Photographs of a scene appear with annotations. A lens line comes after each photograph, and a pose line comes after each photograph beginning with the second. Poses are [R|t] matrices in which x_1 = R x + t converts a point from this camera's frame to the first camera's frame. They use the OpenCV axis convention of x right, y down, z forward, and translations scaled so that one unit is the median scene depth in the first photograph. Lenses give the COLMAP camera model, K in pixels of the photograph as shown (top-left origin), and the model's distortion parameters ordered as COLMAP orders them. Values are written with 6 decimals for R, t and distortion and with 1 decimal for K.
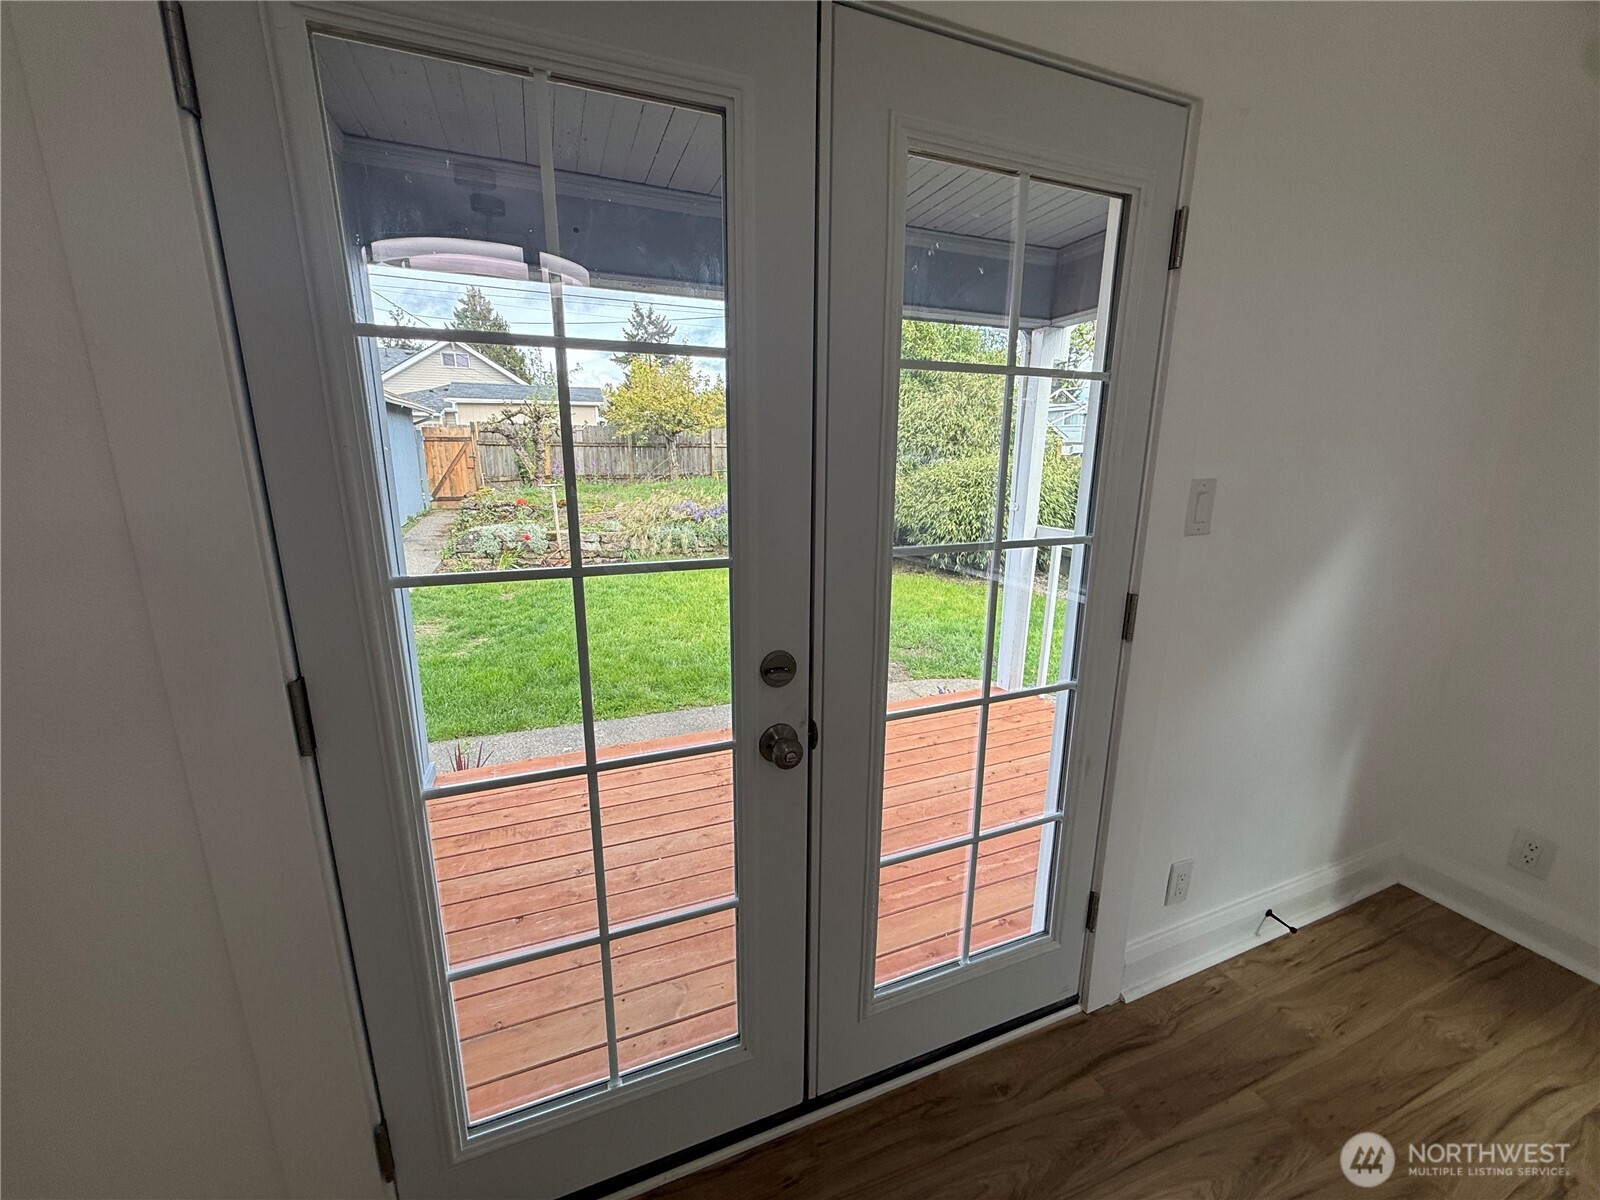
lens RADIAL K [[638.3, 0, 800.0], [0, 638.3, 600.0], [0, 0, 1]] dist [0.000357, 0.000286]
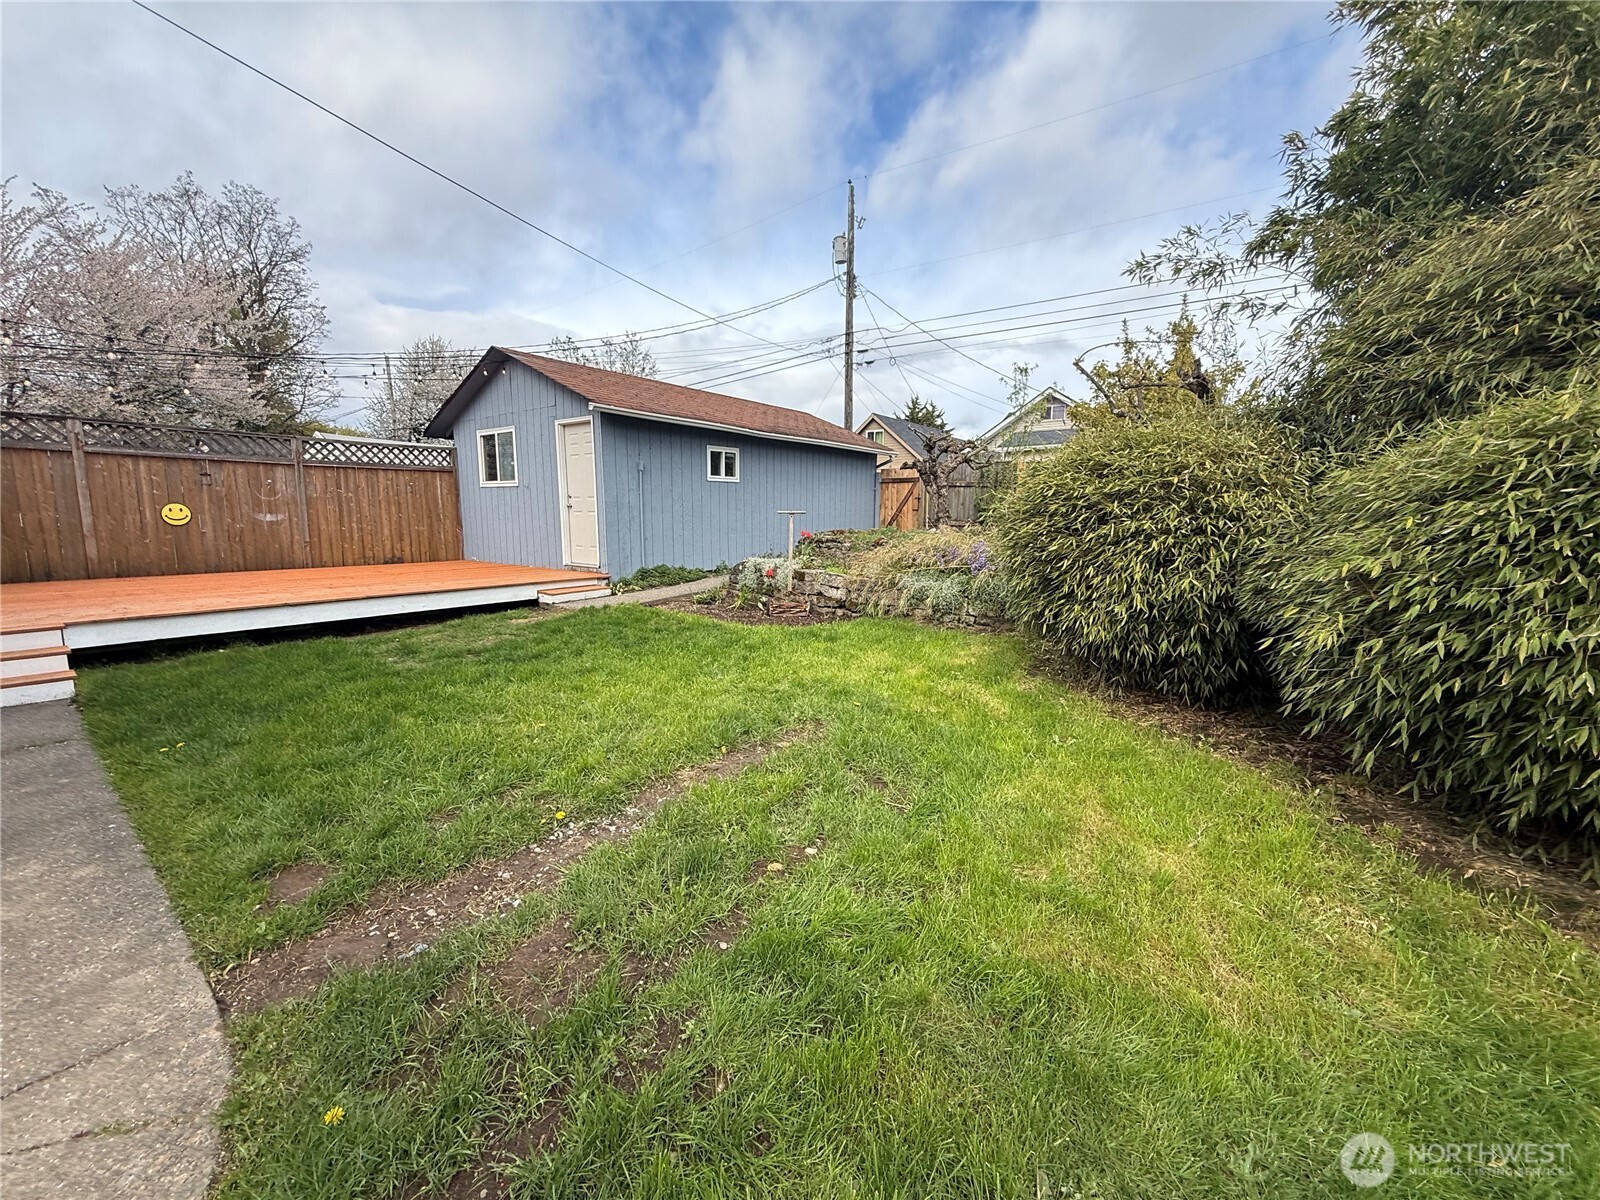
lens RADIAL K [[638.3, 0, 800.0], [0, 638.3, 600.0], [0, 0, 1]] dist [0.000357, 0.000286]
pose [[0.516947, 0.113978, -0.848395, 0.852275], [-0.201117, 0.979525, 0.009050, -0.204647], [0.832056, 0.165948, 0.529286, 1.537151]]
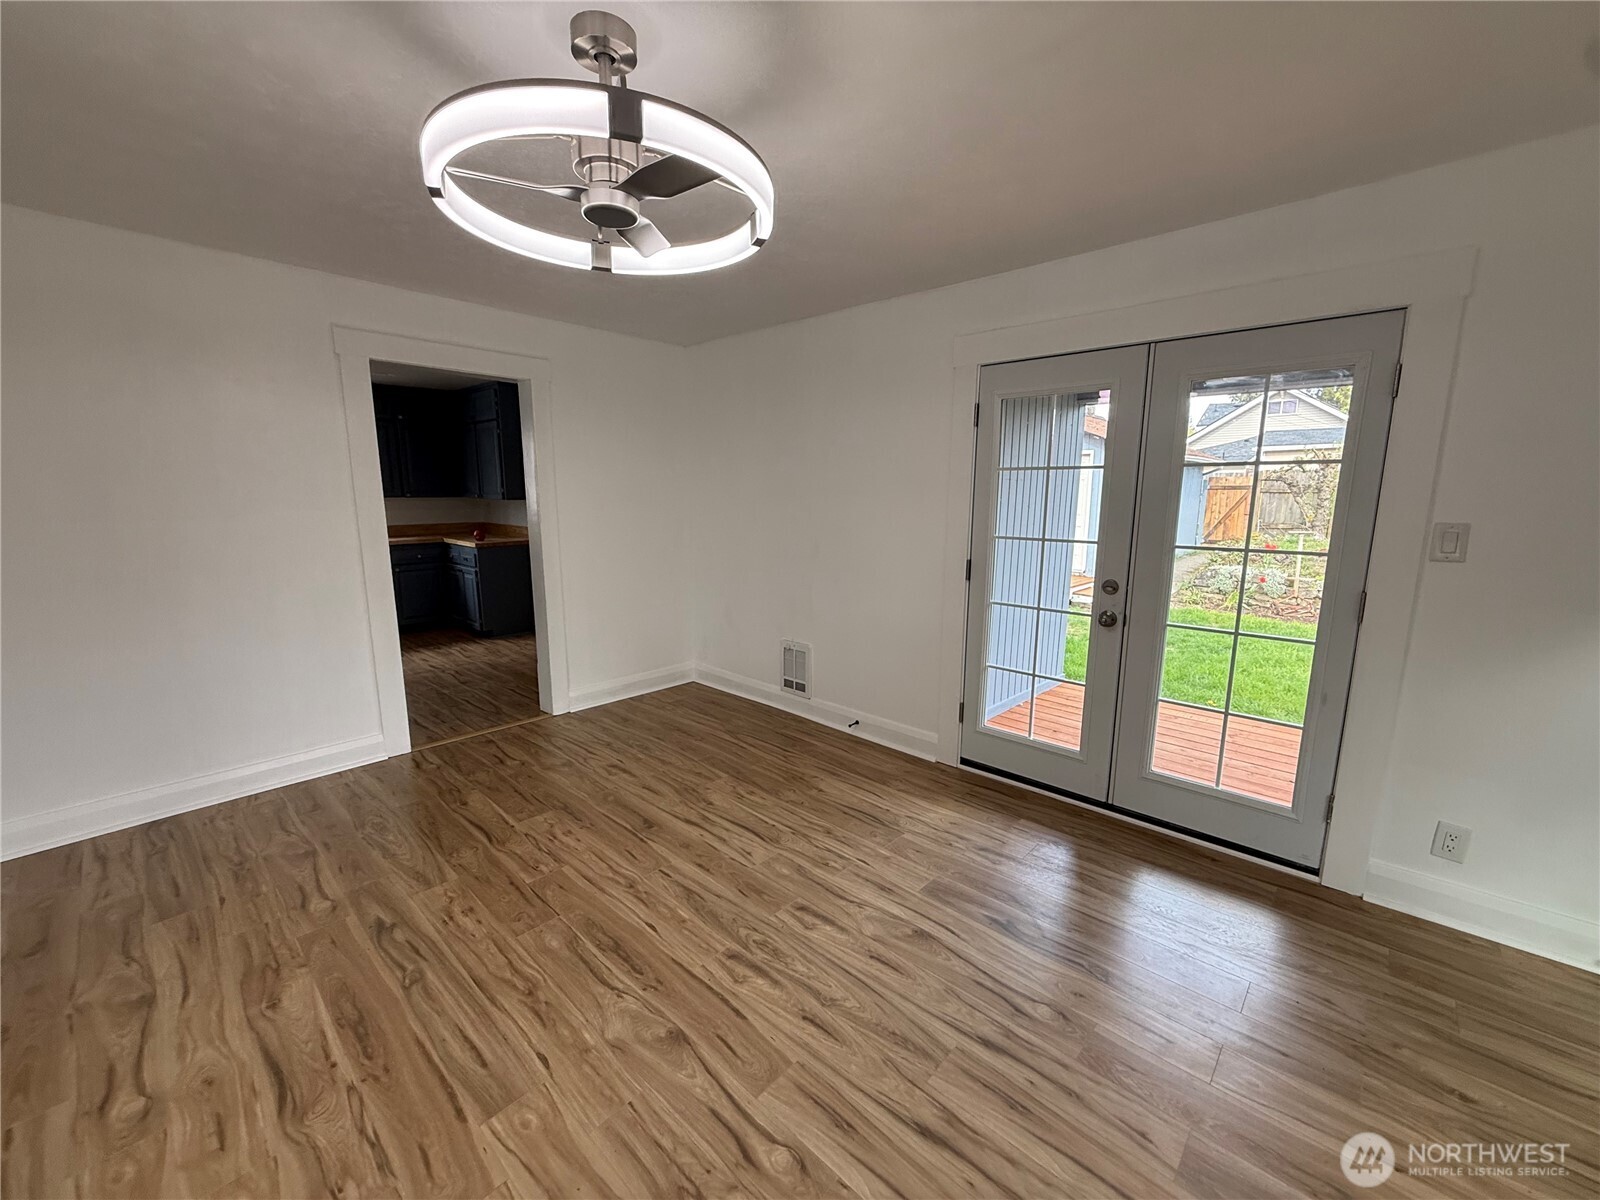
lens RADIAL K [[638.3, 0, 800.0], [0, 638.3, 600.0], [0, 0, 1]] dist [0.000357, 0.000286]
pose [[0.425383, 0.146853, -0.893019, 0.500314], [-0.209601, 0.975905, 0.060641, 0.077636], [0.880407, 0.161382, 0.445914, -0.347395]]
